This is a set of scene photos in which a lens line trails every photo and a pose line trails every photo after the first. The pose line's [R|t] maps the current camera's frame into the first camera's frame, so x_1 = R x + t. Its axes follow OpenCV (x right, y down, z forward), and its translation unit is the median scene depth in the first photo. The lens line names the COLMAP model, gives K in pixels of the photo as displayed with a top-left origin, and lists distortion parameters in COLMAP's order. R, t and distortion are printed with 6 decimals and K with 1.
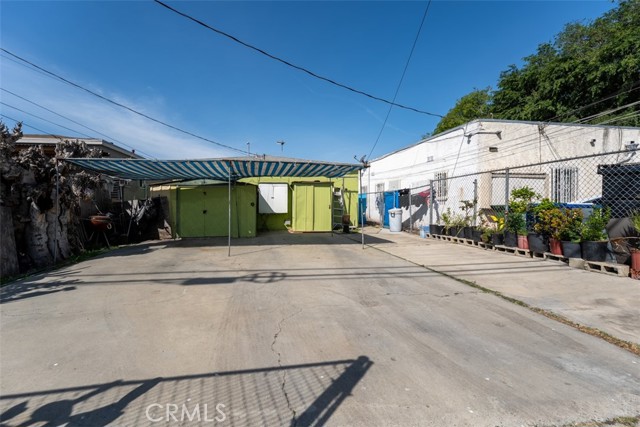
lens RADIAL K [[260.4, 0, 303.0], [0, 260.4, 207.7], [0, 0, 1]] dist [-0.000377, 0.000808]
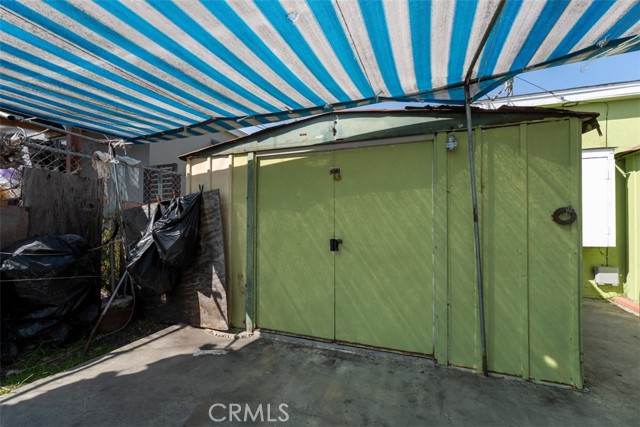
lens RADIAL K [[260.4, 0, 313.9], [0, 260.4, 210.7], [0, 0, 1]] dist [-0.000377, 0.000808]
pose [[0.850403, -0.009865, -0.526040, -0.263687], [-0.010191, 0.999328, -0.035216, -0.009483], [0.526033, 0.035309, 0.849731, 0.782665]]
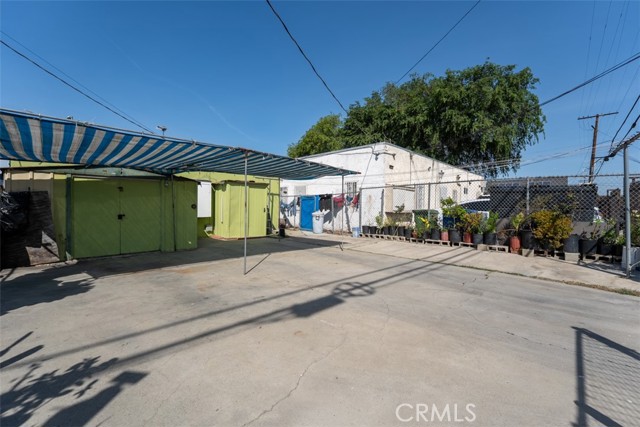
lens RADIAL K [[260.4, 0, 321.6], [0, 260.4, 216.2], [0, 0, 1]] dist [-0.000377, 0.000808]
pose [[0.807506, -0.007776, 0.589808, -0.363123], [-0.005482, 0.999771, 0.020686, -0.002411], [-0.589834, -0.019938, 0.807278, 0.160856]]
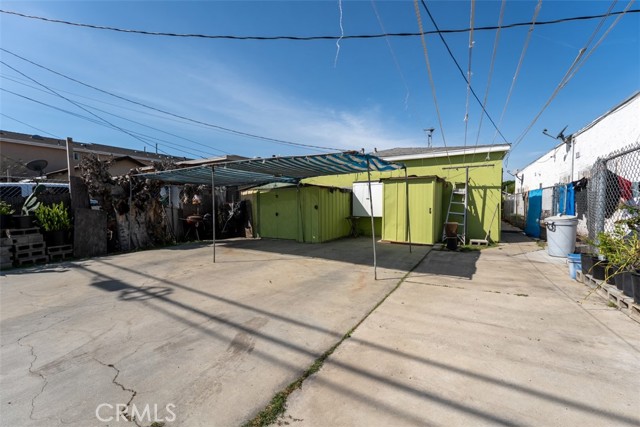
lens RADIAL K [[260.4, 0, 323.7], [0, 260.4, 212.7], [0, 0, 1]] dist [-0.000377, 0.000808]
pose [[0.767474, 0.022670, -0.640679, 0.433774], [-0.005476, 0.999570, 0.028809, -0.021121], [0.641057, -0.018602, 0.767268, 0.334264]]
